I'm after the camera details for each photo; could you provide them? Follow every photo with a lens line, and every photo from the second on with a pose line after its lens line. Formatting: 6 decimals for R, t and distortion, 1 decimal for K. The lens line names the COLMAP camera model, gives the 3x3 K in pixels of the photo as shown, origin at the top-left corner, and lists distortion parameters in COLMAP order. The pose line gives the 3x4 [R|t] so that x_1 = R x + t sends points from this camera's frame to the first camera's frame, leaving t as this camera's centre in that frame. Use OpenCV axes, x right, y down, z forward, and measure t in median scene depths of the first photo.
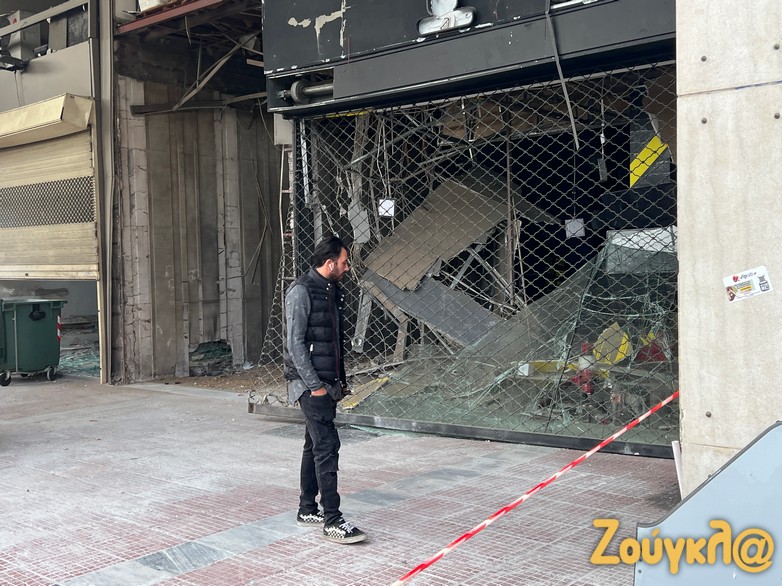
lens RADIAL K [[891.4, 0, 380.6], [0, 891.4, 288.9], [0, 0, 1]] dist [0.182274, -0.455438]
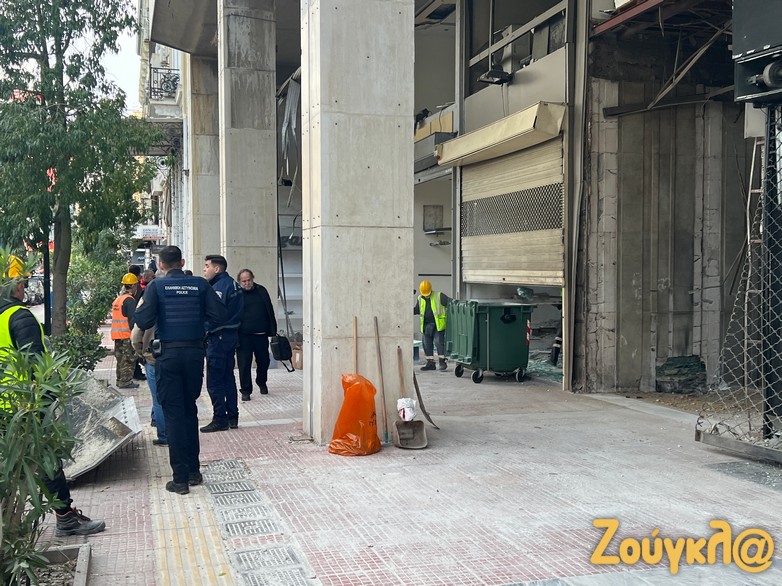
lens RADIAL K [[891.4, 0, 380.5], [0, 891.4, 302.1], [0, 0, 1]] dist [0.186681, -0.467113]
pose [[0.846802, 0.039769, -0.530419, 0.058158], [-0.034825, 0.999207, 0.019319, -0.006230], [0.530766, 0.002113, 0.847516, 0.065039]]
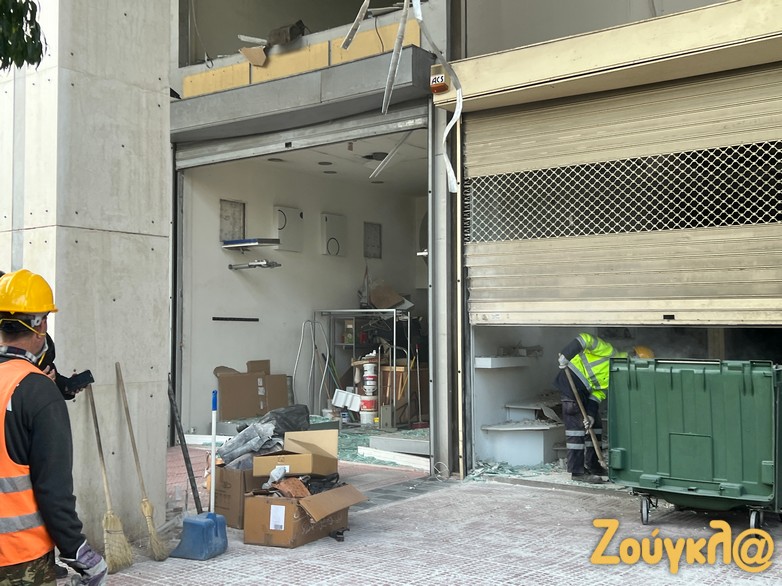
lens RADIAL K [[893.7, 0, 379.2], [0, 893.7, 283.2], [0, 0, 1]] dist [0.193792, -0.490610]
pose [[0.996623, 0.024400, 0.078404, -0.880989], [-0.017668, 0.996187, -0.085436, 0.019600], [-0.080190, 0.083762, 0.993254, 0.686545]]
